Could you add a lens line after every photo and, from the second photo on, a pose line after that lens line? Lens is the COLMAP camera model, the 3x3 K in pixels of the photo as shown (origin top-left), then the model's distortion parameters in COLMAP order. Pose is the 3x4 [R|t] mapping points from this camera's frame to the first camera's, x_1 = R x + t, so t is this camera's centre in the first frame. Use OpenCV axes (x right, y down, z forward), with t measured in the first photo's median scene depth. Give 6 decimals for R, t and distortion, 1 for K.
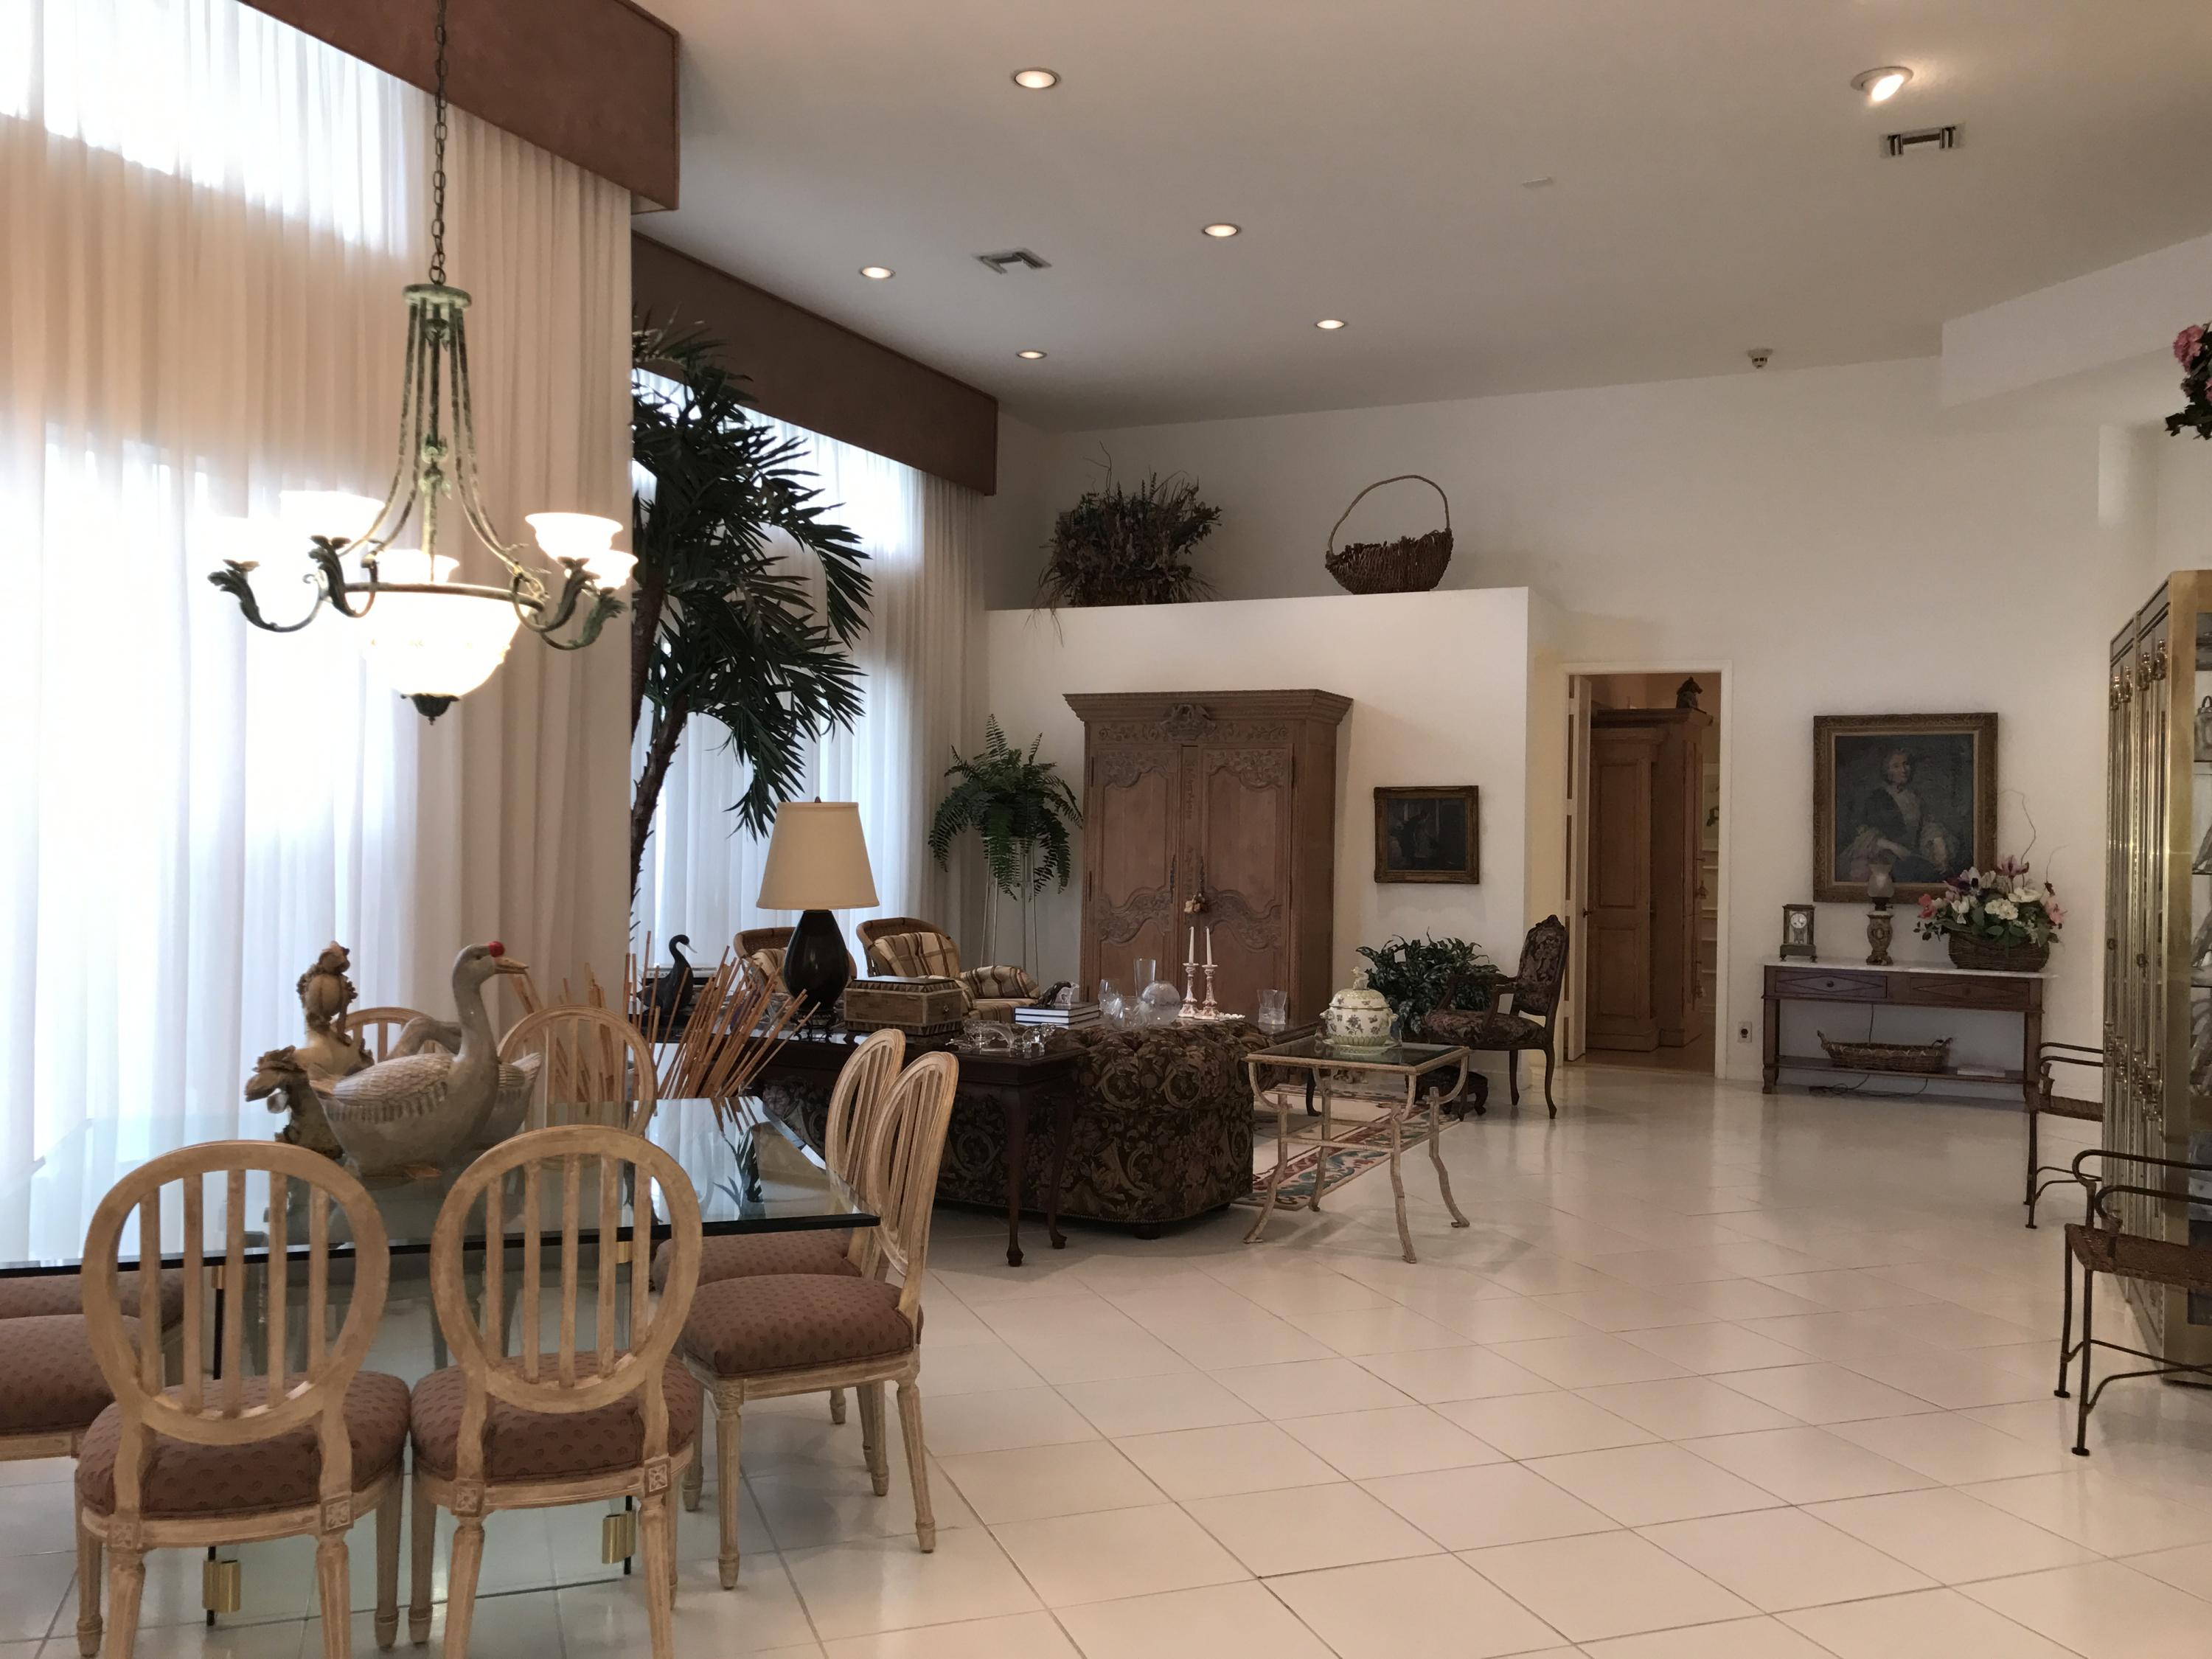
lens RADIAL K [[1799.6, 0, 1106.0], [0, 1799.6, 829.5], [0, 0, 1]] dist [0.056532, -0.073668]
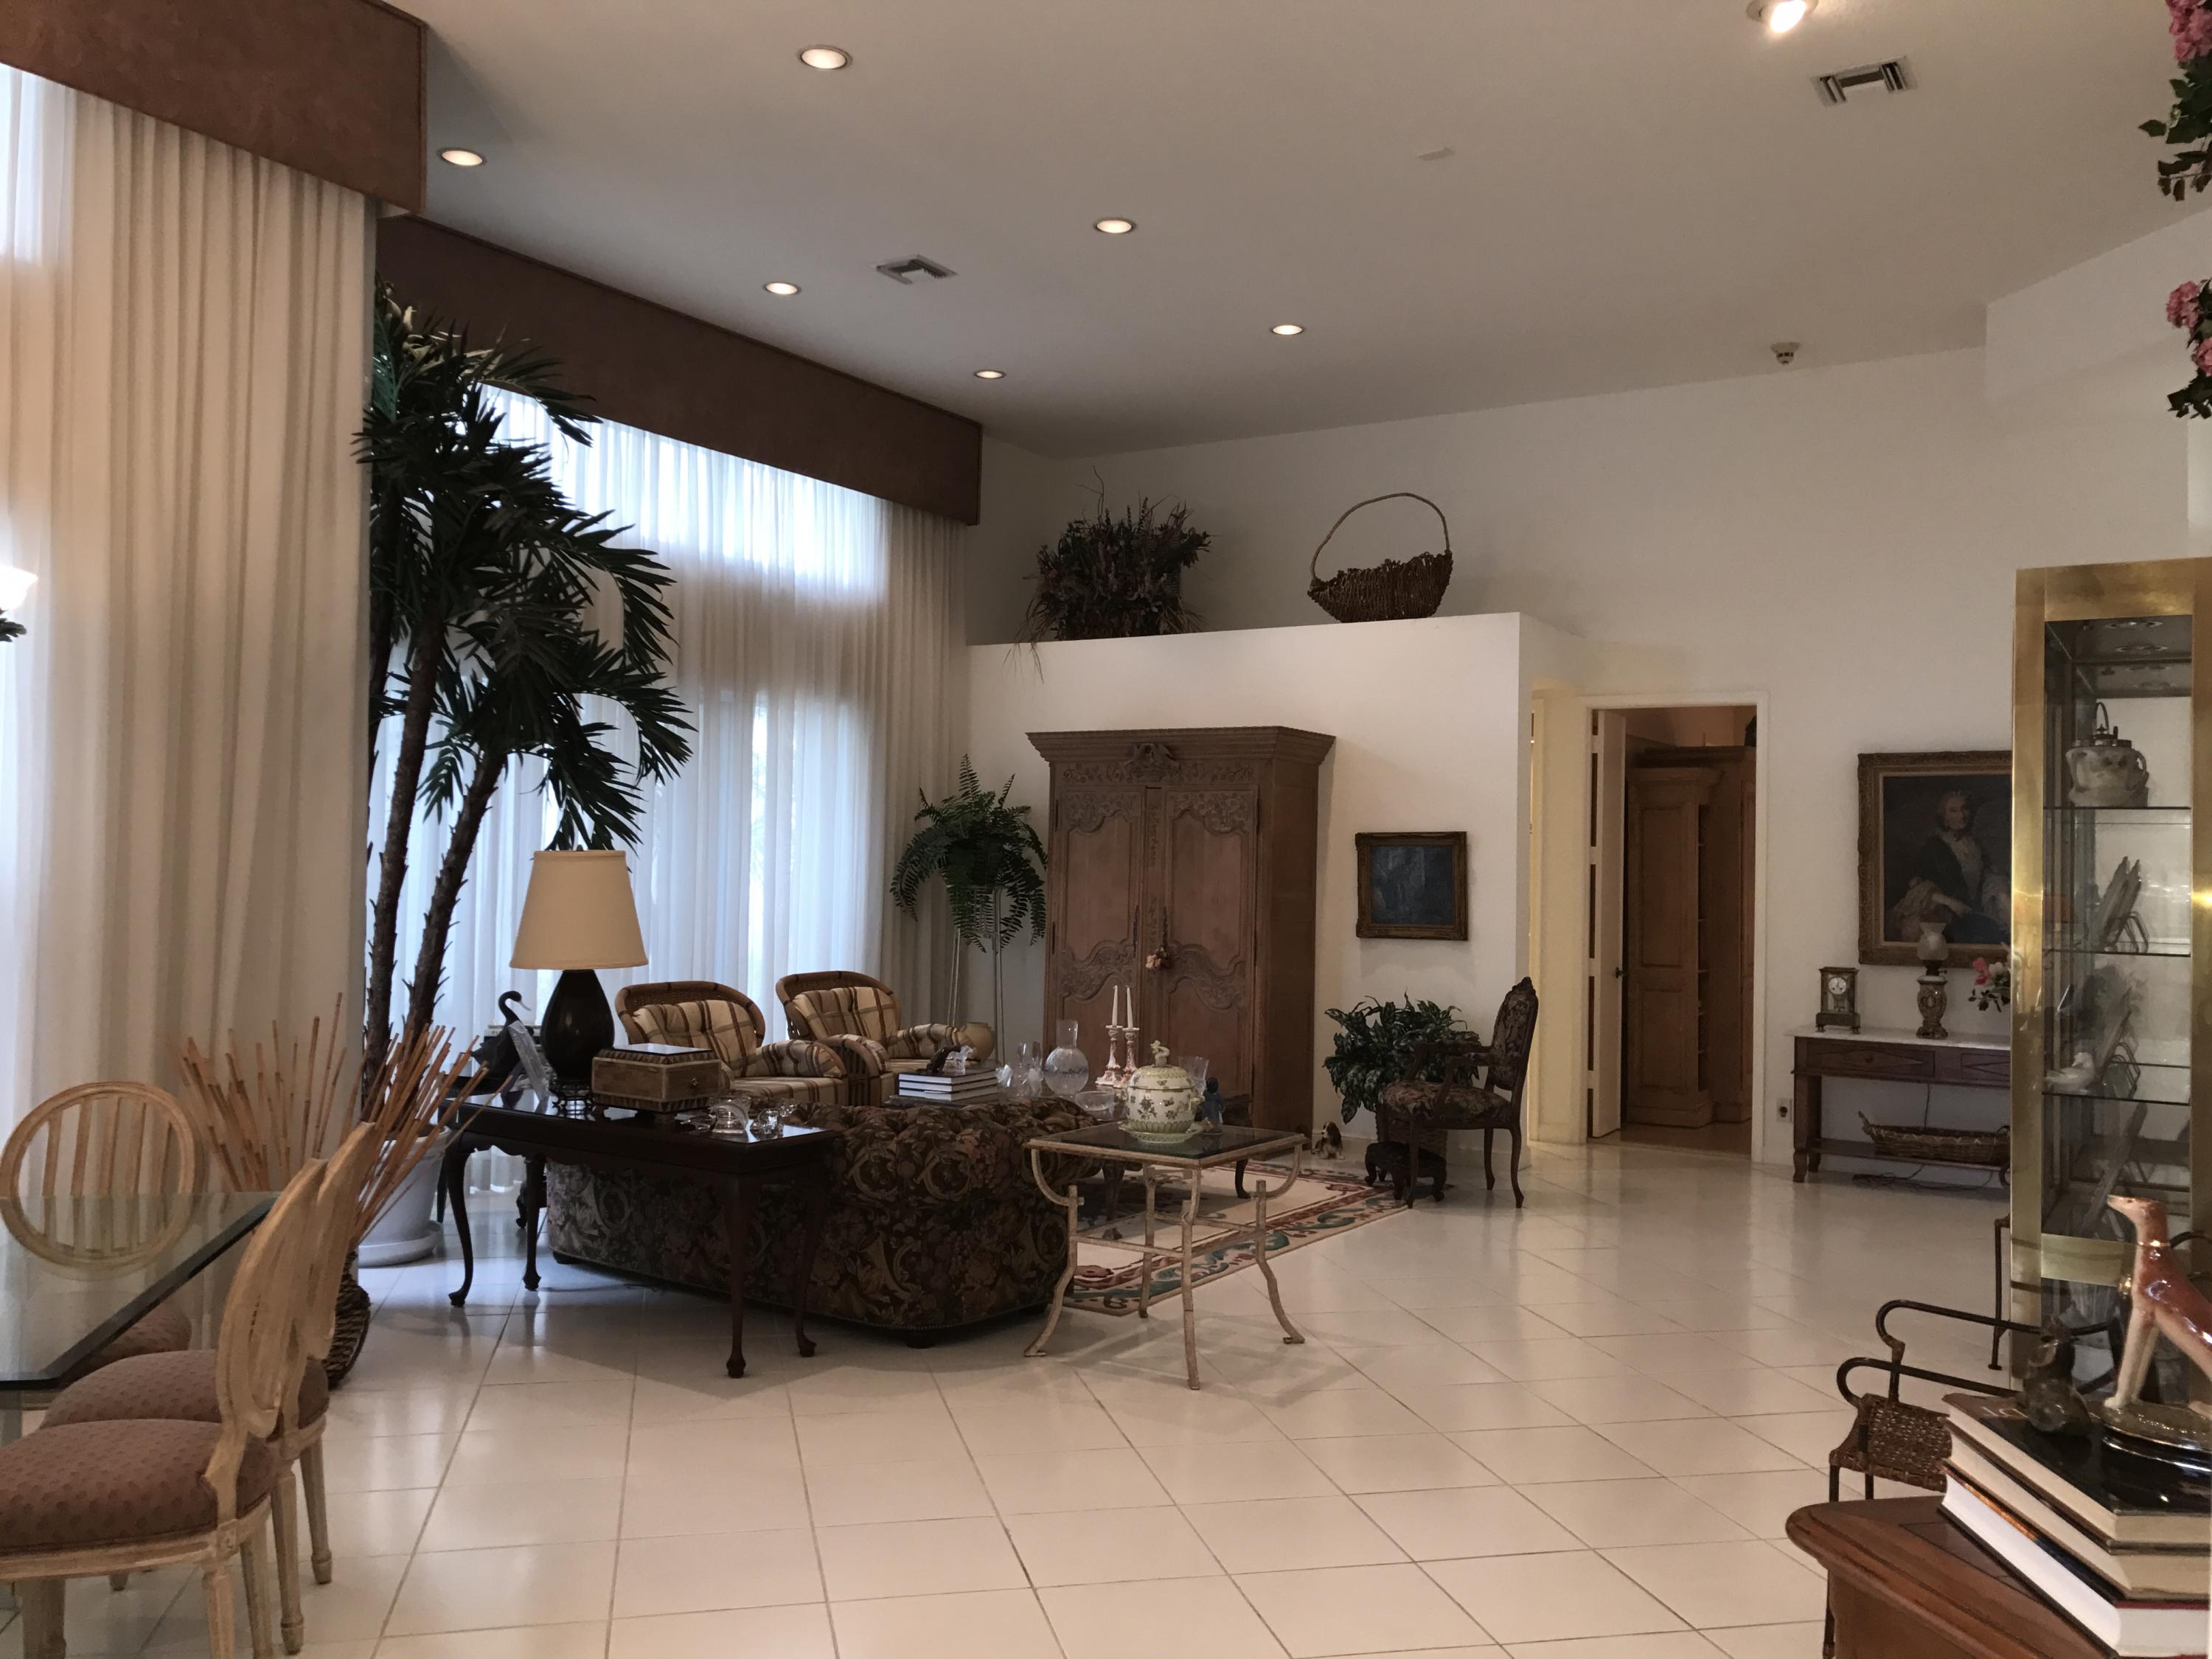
lens RADIAL K [[1761.9, 0, 1182.9], [0, 1761.9, 823.4], [0, 0, 1]] dist [0.049864, -0.075926]
pose [[0.991839, 0.001237, -0.127492, 0.178813], [-0.004467, 0.999676, -0.025048, -0.005624], [0.127419, 0.025413, 0.991523, 0.104261]]
